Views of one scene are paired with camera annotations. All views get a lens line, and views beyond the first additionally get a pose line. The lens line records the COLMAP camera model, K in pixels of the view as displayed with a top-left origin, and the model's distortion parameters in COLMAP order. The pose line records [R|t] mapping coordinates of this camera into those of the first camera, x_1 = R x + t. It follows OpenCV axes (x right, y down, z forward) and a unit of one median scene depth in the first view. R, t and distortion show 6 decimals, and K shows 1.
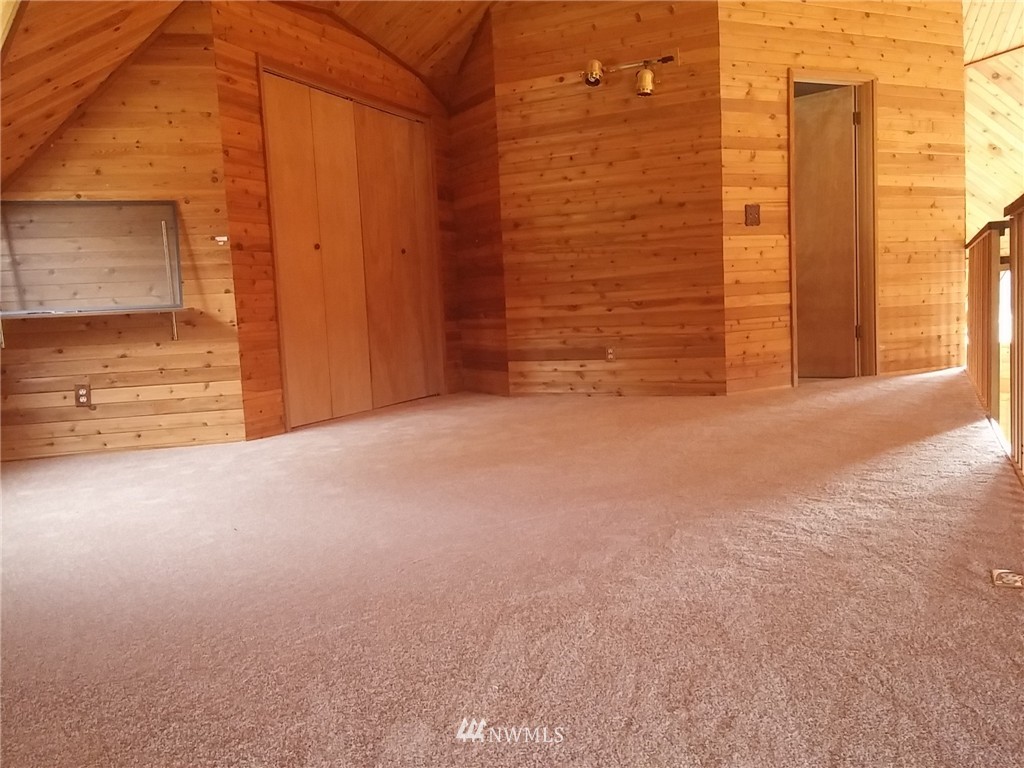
lens RADIAL K [[868.0, 0, 508.9], [0, 868.0, 387.4], [0, 0, 1]] dist [0.063892, -0.053400]
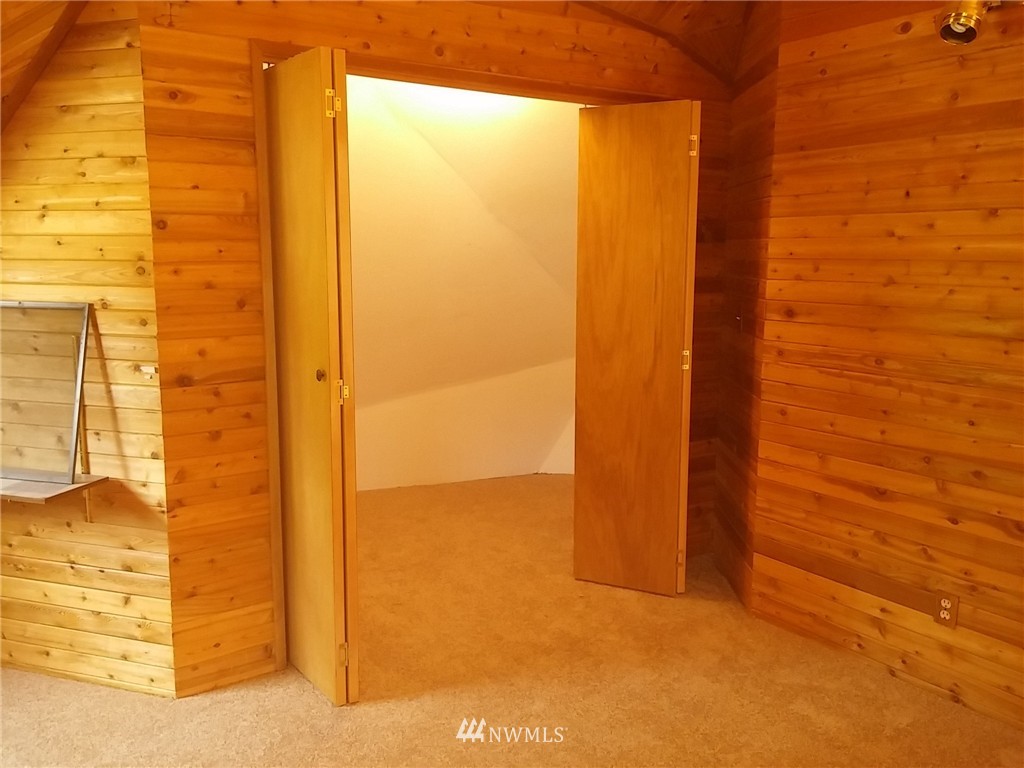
lens RADIAL K [[868.0, 0, 511.1], [0, 868.0, 378.1], [0, 0, 1]] dist [0.063892, -0.053400]
pose [[0.859365, 0.125786, -0.495651, 0.136957], [-0.094088, 0.991620, 0.088523, -0.186055], [0.502633, -0.029439, 0.863999, 0.474892]]
